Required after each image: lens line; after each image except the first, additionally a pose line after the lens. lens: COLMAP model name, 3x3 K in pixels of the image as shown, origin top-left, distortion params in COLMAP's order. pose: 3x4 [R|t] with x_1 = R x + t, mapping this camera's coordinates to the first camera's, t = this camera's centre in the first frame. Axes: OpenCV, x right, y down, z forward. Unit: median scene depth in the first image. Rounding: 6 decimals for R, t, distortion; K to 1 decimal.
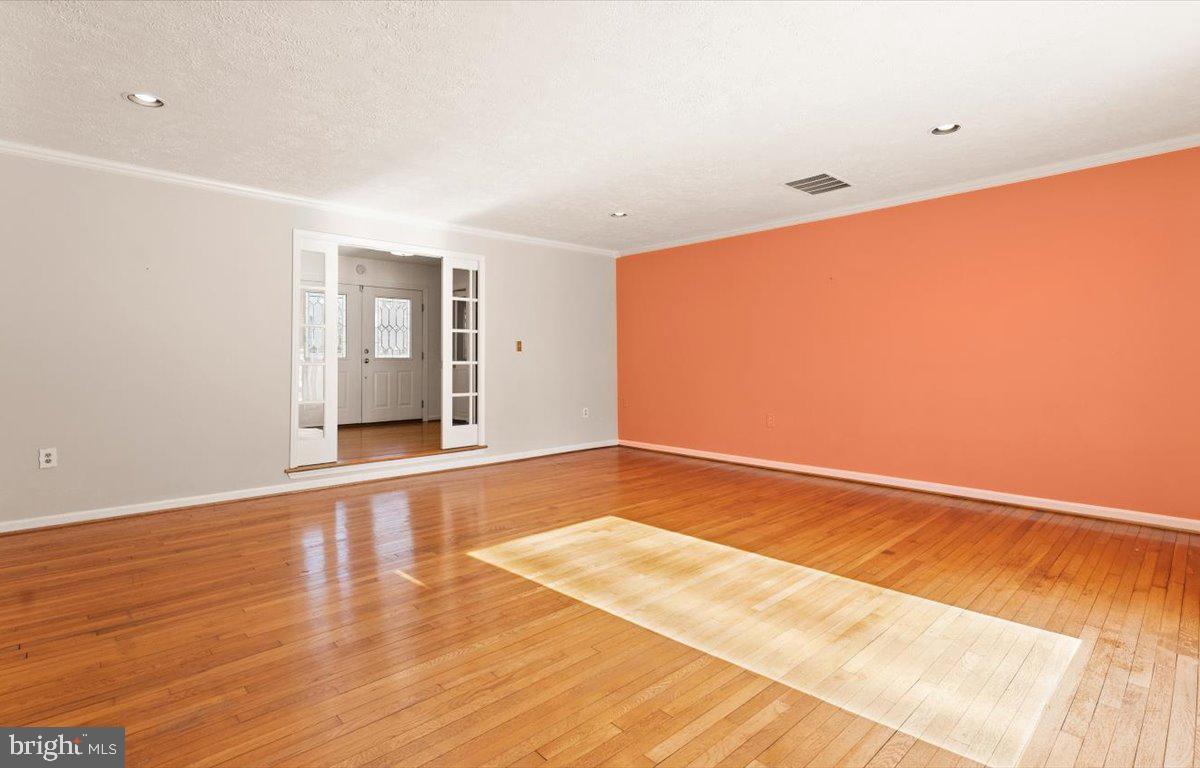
lens RADIAL K [[559.8, 0, 605.4], [0, 559.8, 359.6], [0, 0, 1]] dist [-0.000039, 0.000400]
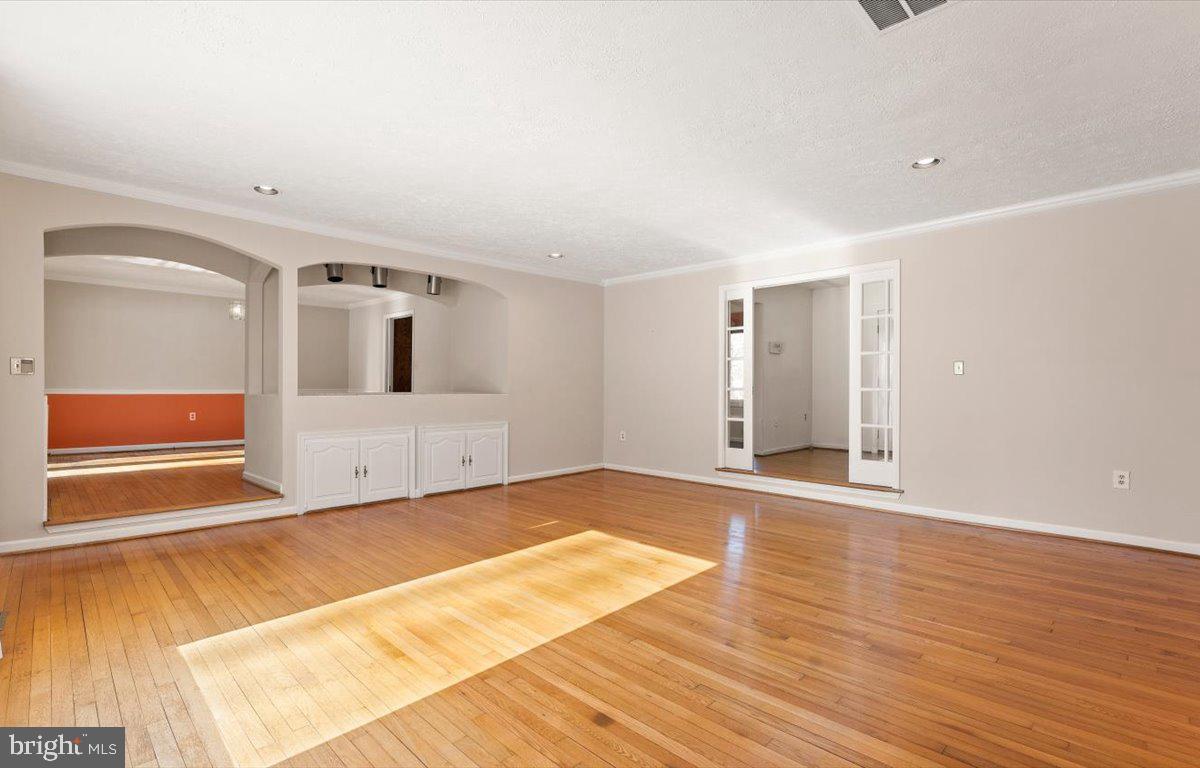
lens RADIAL K [[554.3, 0, 601.4], [0, 554.3, 377.5], [0, 0, 1]] dist [0.000611, 0.000416]
pose [[0.043143, -0.013900, -0.998972, 0.663323], [0.001232, 0.999903, -0.013860, -0.000698], [0.999068, -0.000633, 0.043156, 0.599071]]
